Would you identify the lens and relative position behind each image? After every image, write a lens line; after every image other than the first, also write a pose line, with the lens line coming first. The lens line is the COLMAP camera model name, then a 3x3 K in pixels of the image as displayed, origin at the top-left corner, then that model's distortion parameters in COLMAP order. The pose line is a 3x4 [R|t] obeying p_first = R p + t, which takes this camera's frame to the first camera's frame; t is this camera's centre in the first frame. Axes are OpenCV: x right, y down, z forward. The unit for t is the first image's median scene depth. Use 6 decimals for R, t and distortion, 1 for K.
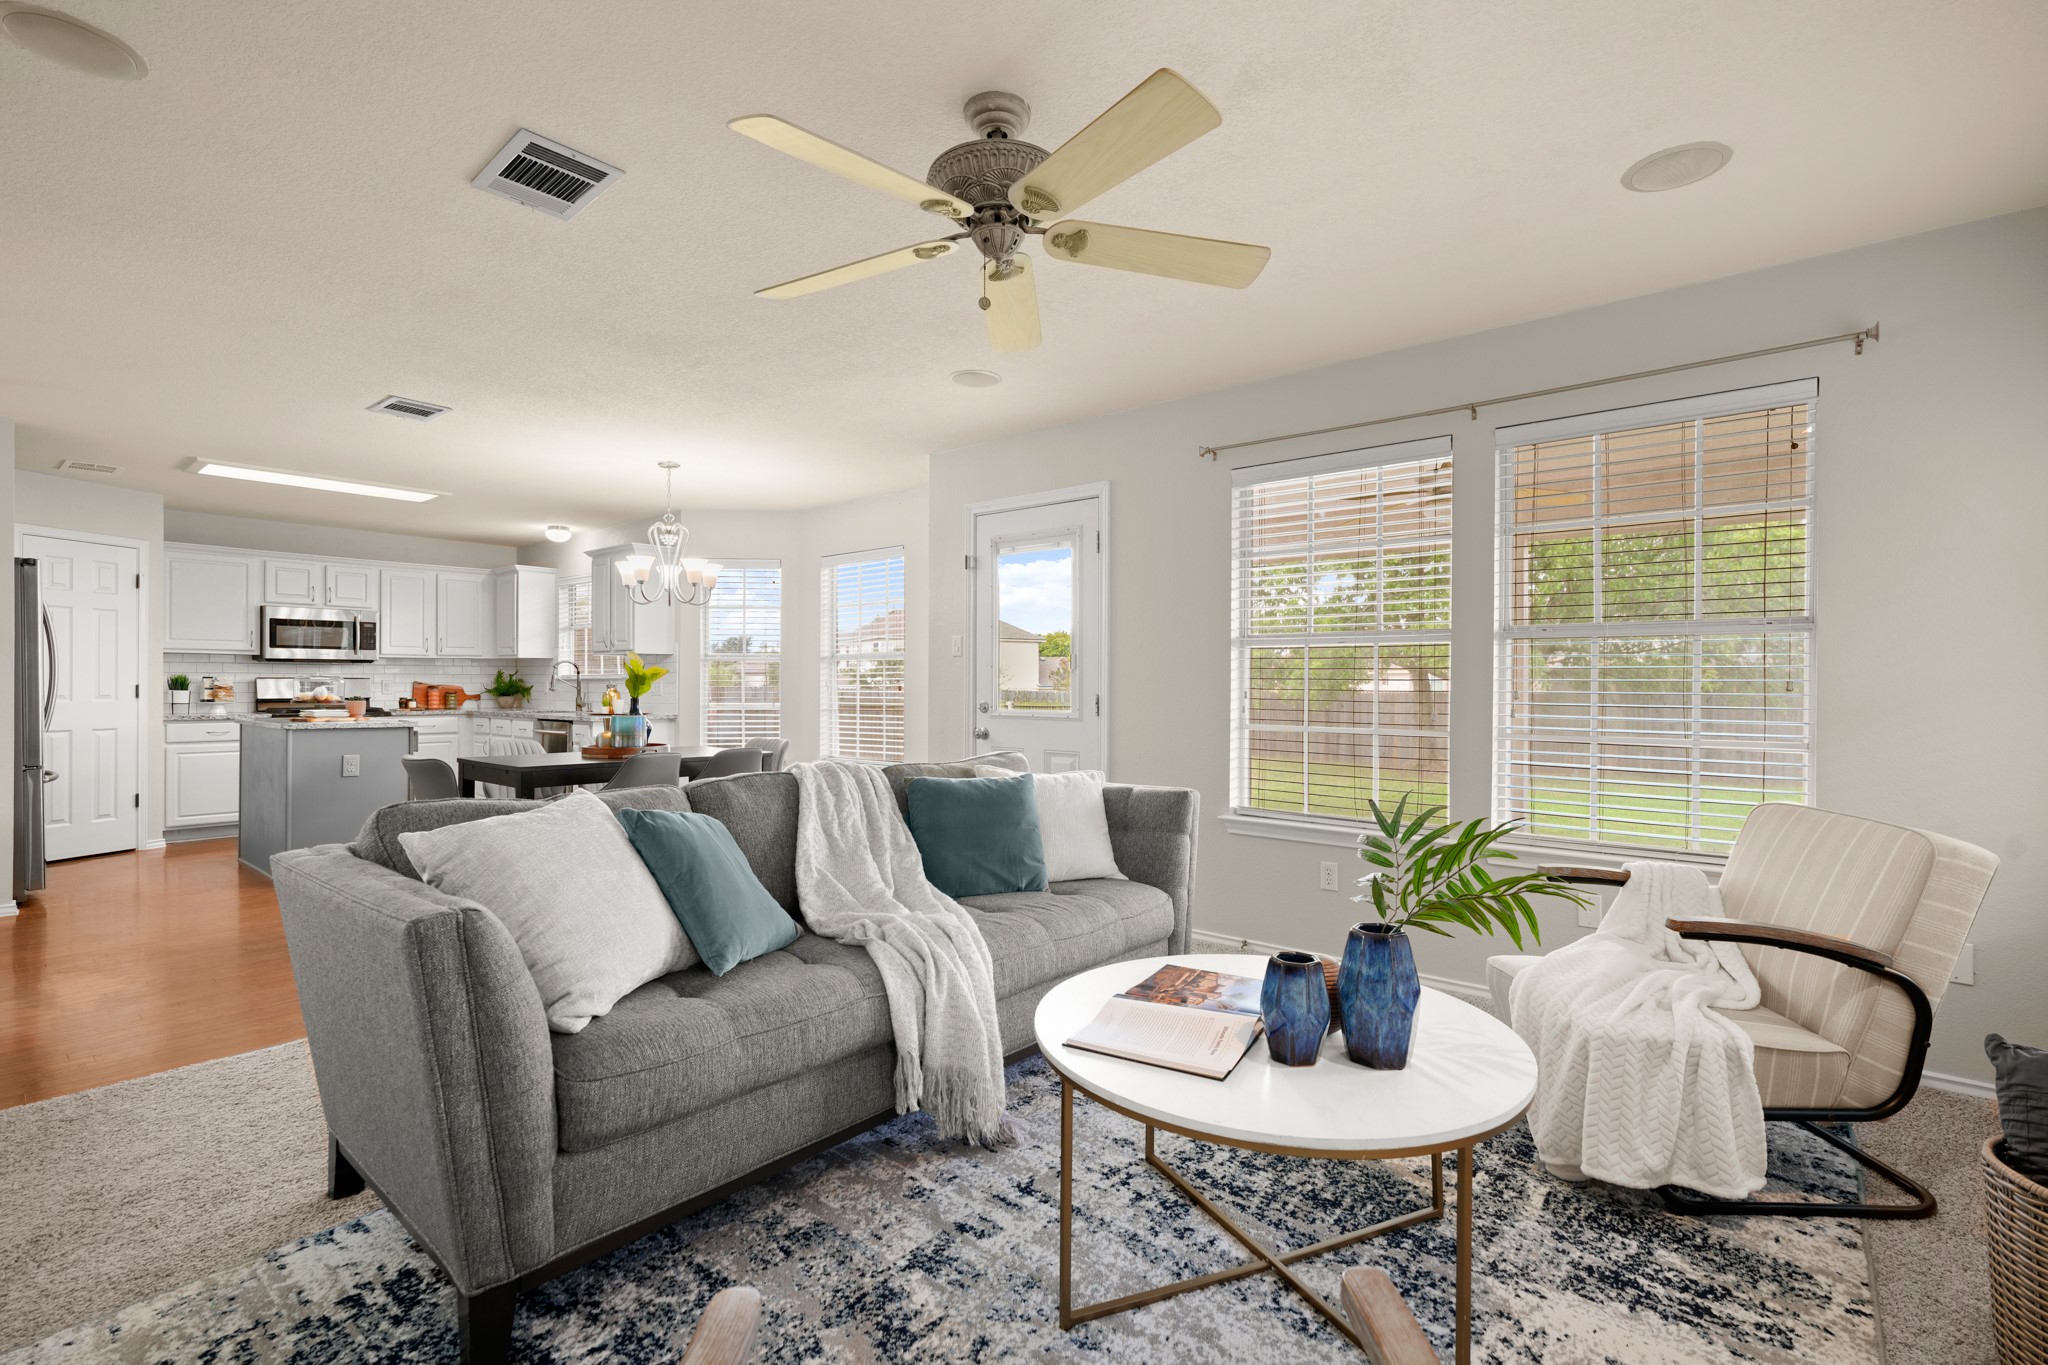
lens RADIAL K [[935.3, 0, 1014.4], [0, 935.3, 687.2], [0, 0, 1]] dist [-0.003441, -0.000280]
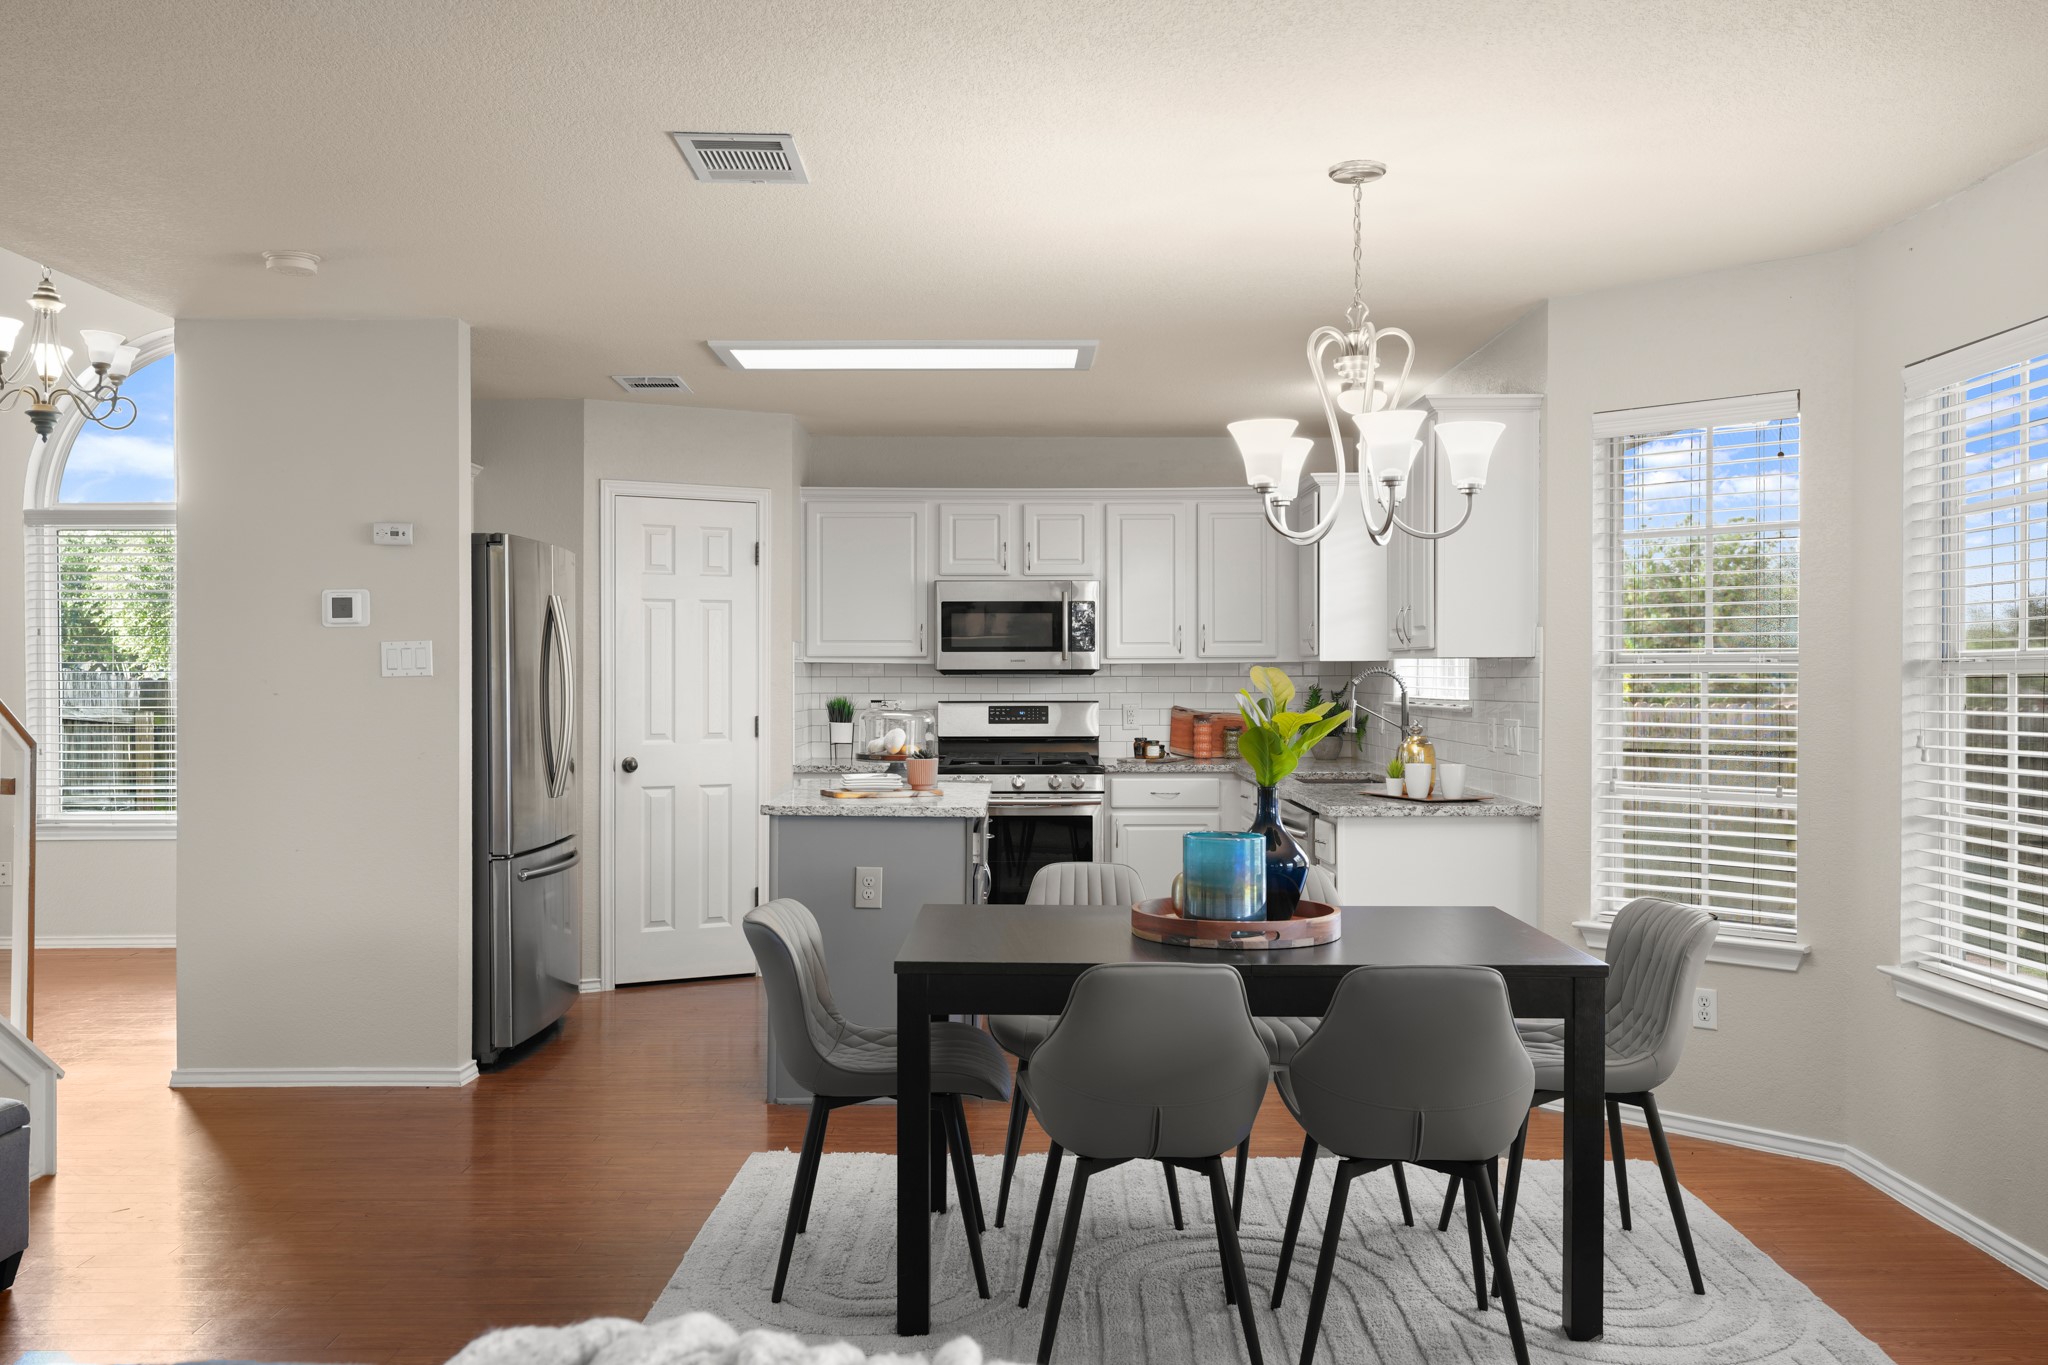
lens RADIAL K [[1686.0, 0, 1026.1], [0, 1686.0, 682.8], [0, 0, 1]] dist [-0.003332, -0.000757]
pose [[0.652395, 0.001017, -0.757879, 0.052618], [-0.000109, 0.999999, 0.001248, -0.027083], [0.757879, -0.000731, 0.652394, 0.385996]]
